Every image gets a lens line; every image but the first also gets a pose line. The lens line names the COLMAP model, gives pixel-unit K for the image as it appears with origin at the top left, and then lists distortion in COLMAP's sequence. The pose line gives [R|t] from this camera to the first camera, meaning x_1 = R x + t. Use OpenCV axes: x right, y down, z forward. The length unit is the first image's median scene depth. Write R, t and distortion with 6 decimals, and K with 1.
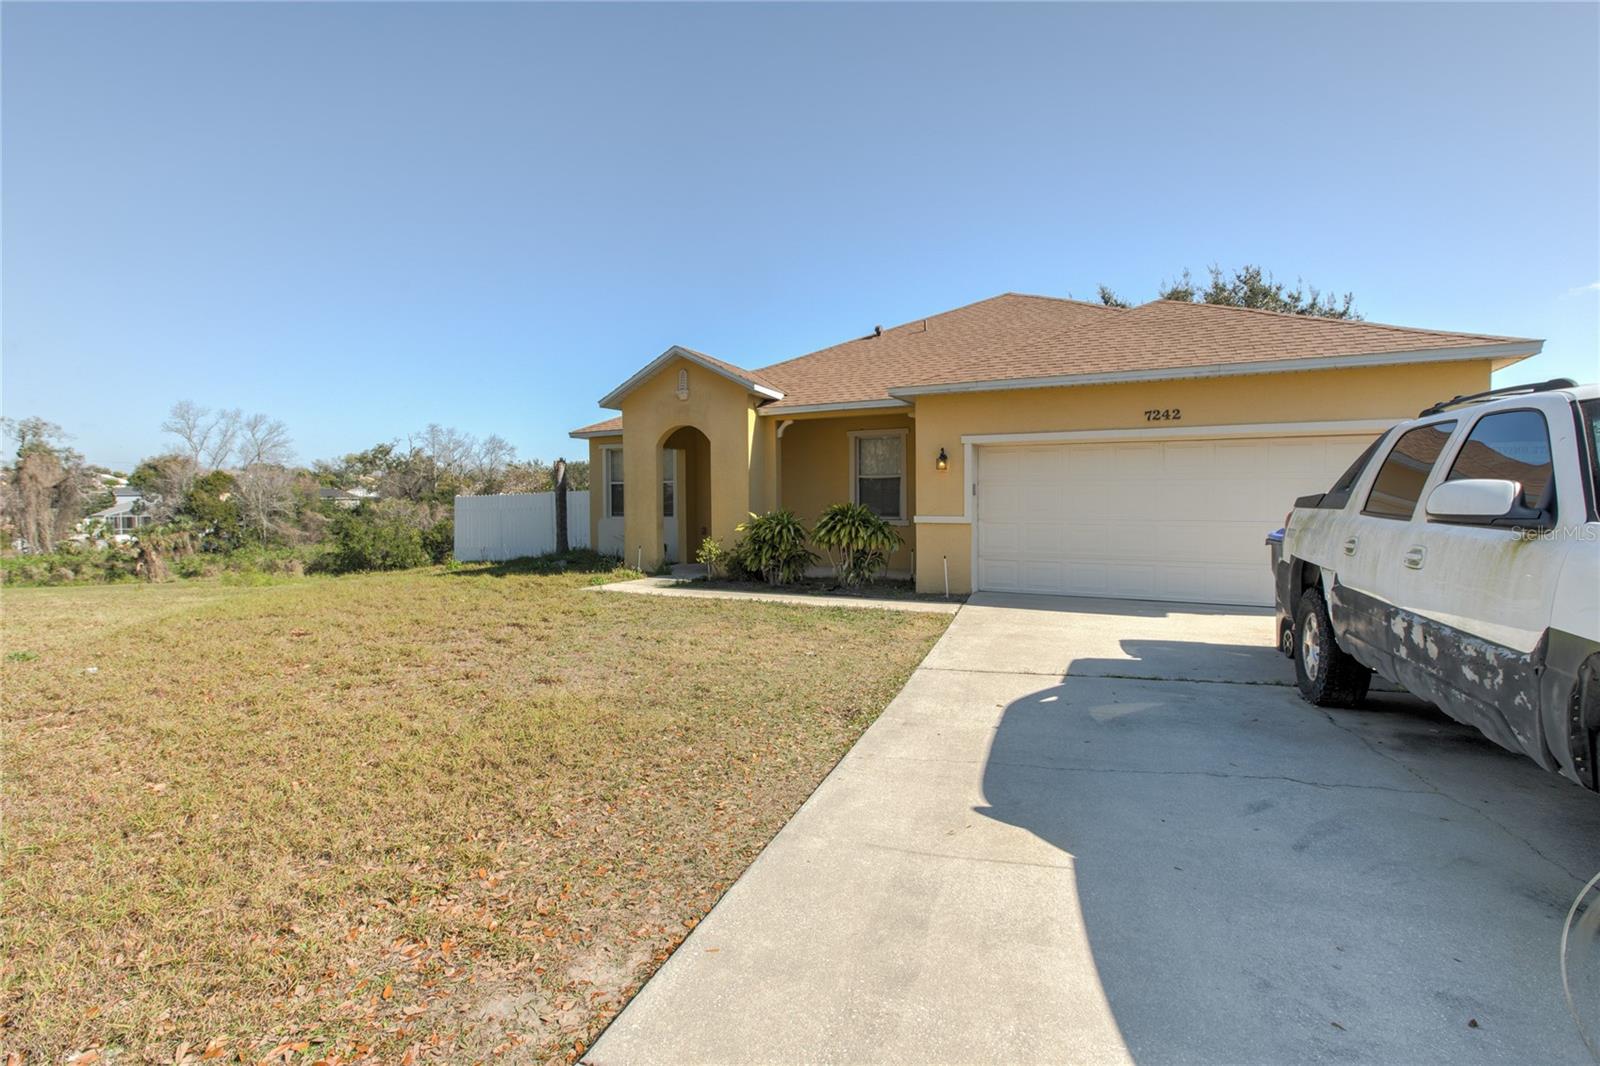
lens RADIAL K [[733.8, 0, 798.7], [0, 733.8, 527.2], [0, 0, 1]] dist [-0.033587, 0.015527]
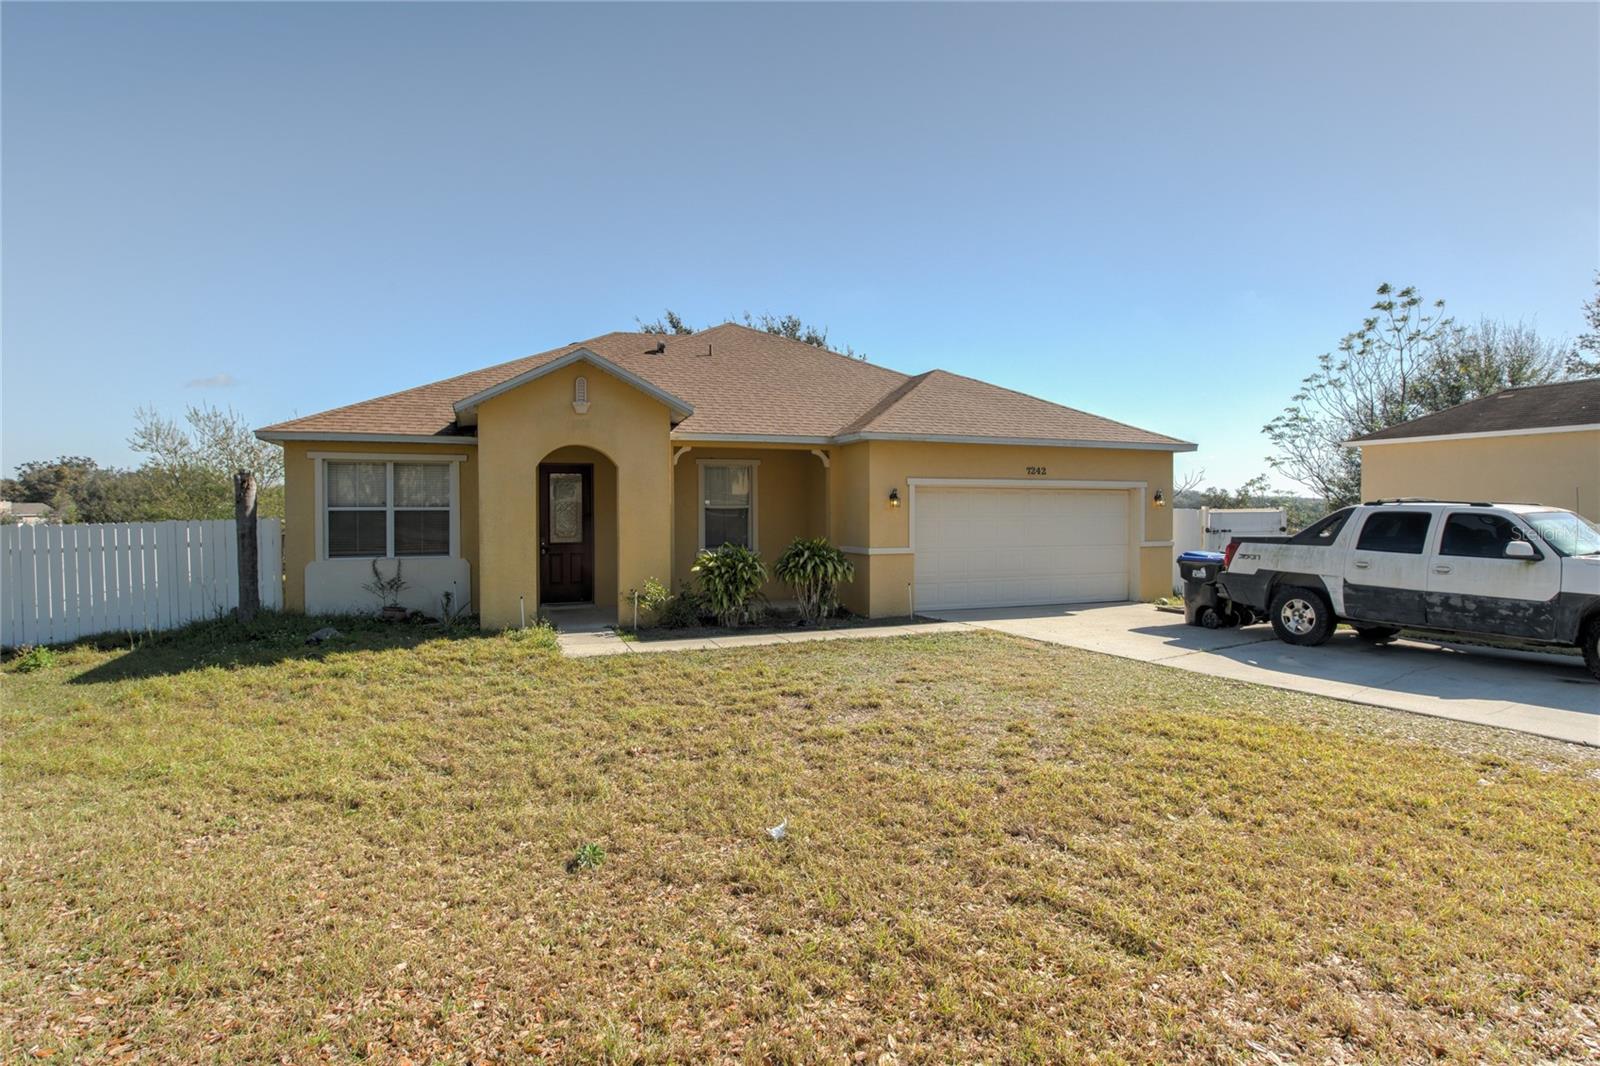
lens RADIAL K [[832.3, 0, 797.7], [0, 832.3, 523.9], [0, 0, 1]] dist [-0.031931, 0.000050]
pose [[0.666756, -0.013286, 0.745158, -0.727876], [0.025748, 0.999655, -0.005215, -0.041901], [-0.744831, 0.022663, 0.666868, 0.212761]]
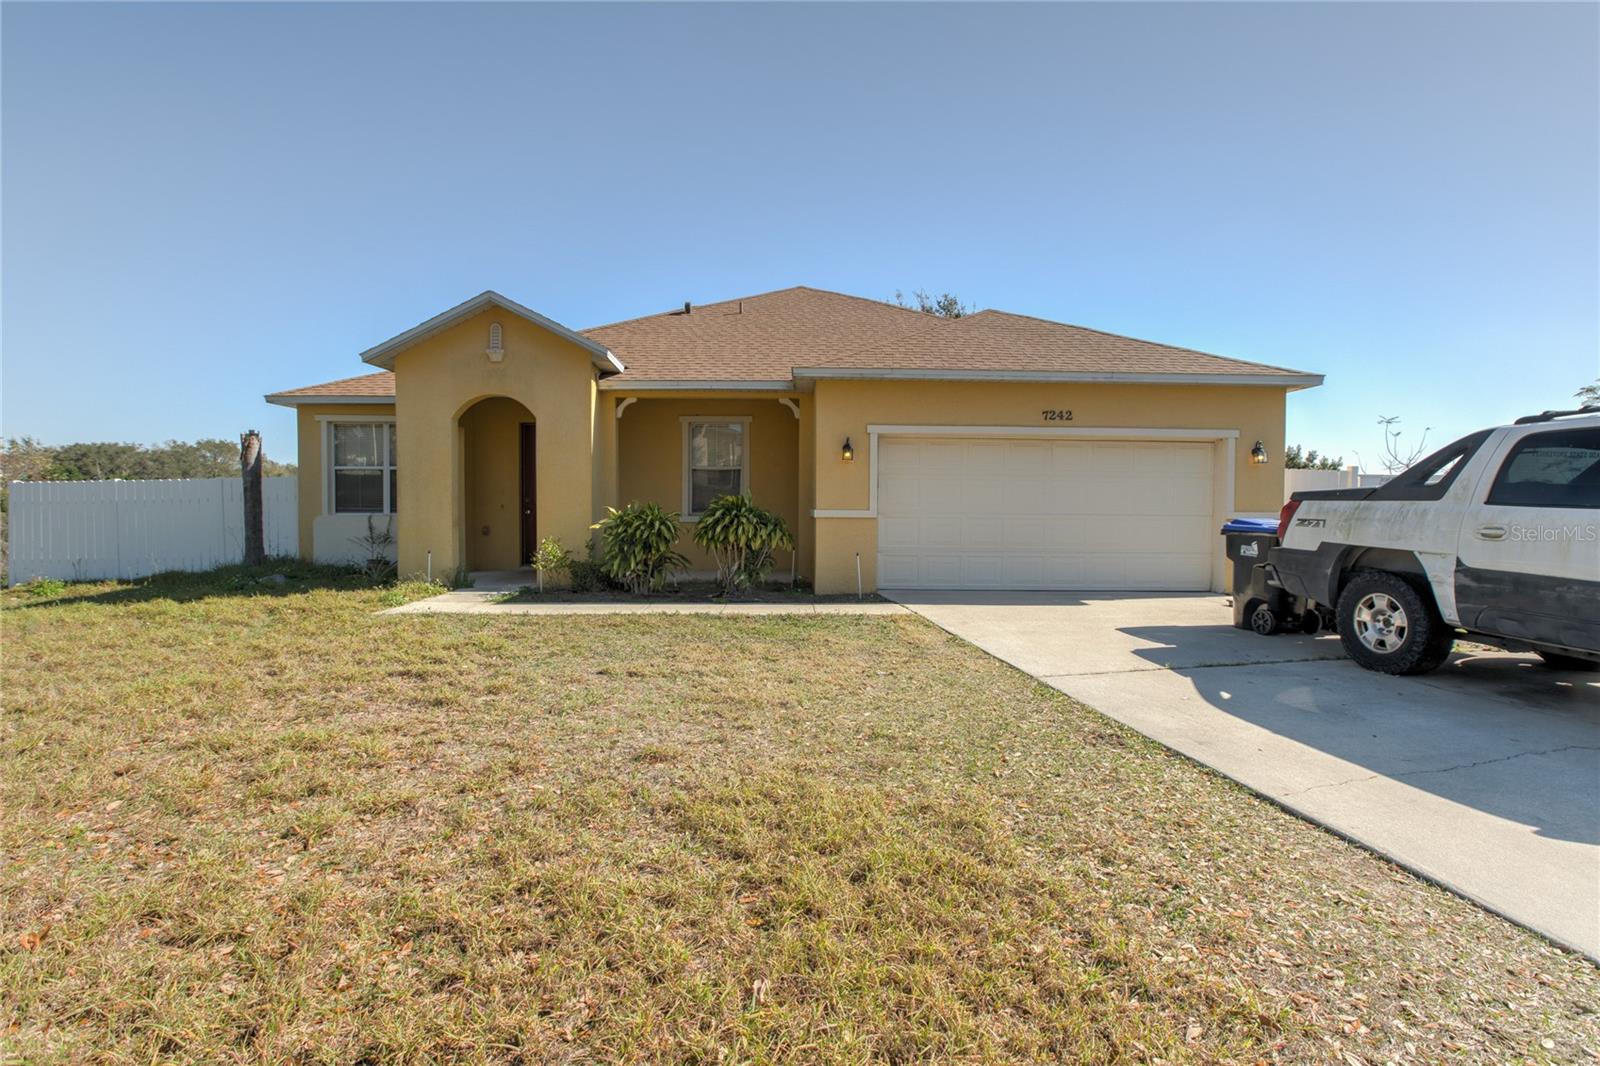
lens RADIAL K [[733.8, 0, 798.7], [0, 733.8, 527.2], [0, 0, 1]] dist [-0.033587, 0.015527]
pose [[0.883042, -0.008984, 0.469207, -0.250170], [0.008288, 0.999959, 0.003550, 0.002042], [-0.469220, 0.000754, 0.883081, 0.173211]]
